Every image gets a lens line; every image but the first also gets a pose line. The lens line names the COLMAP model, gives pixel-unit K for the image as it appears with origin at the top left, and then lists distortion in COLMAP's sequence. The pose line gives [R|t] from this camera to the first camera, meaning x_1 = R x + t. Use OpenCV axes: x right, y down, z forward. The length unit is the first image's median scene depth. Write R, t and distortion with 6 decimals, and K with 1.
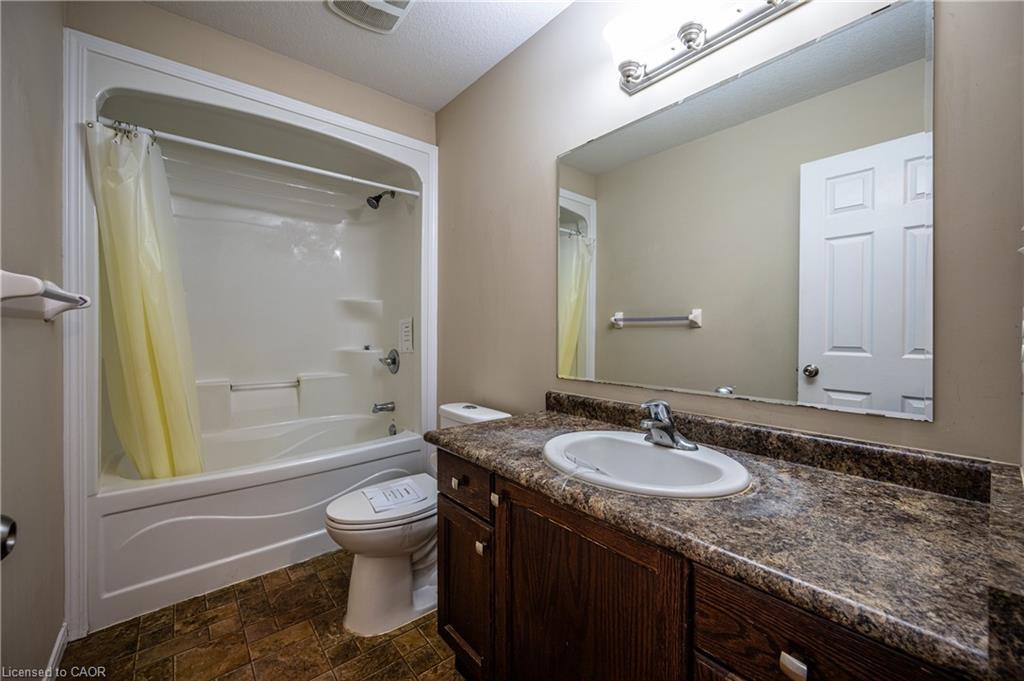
lens RADIAL K [[408.2, 0, 510.2], [0, 408.2, 334.9], [0, 0, 1]] dist [0.008403, 0.000034]
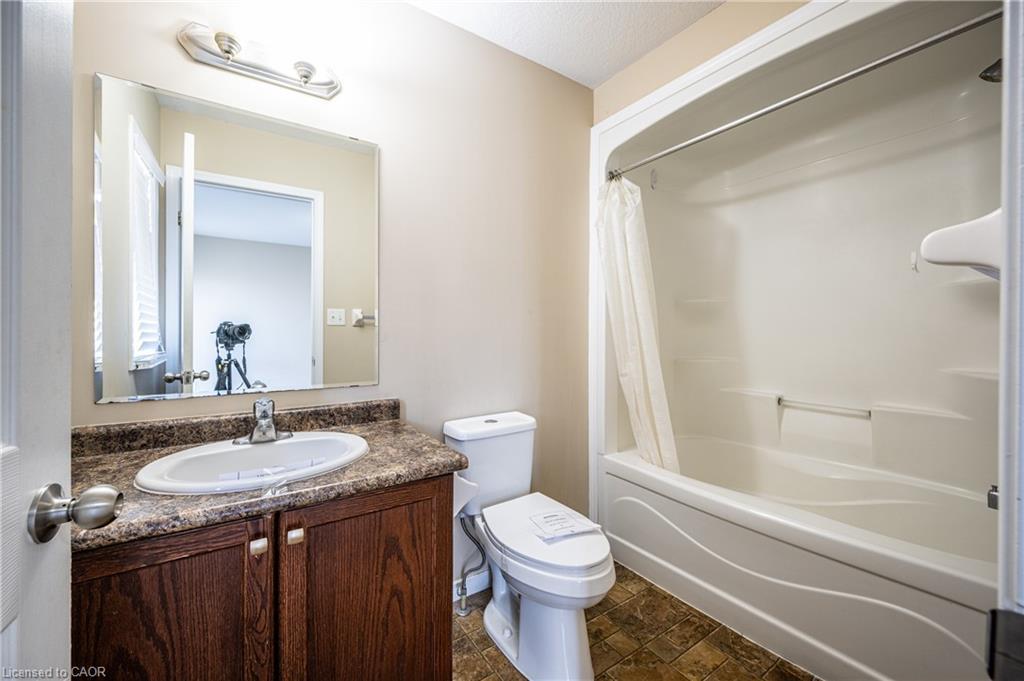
lens RADIAL K [[408.2, 0, 511.2], [0, 408.2, 335.7], [0, 0, 1]] dist [0.008403, 0.000034]
pose [[0.091212, -0.007903, 0.995800, -0.841277], [0.004451, 0.999962, 0.007528, -0.015793], [-0.995822, 0.003745, 0.091244, 0.195288]]
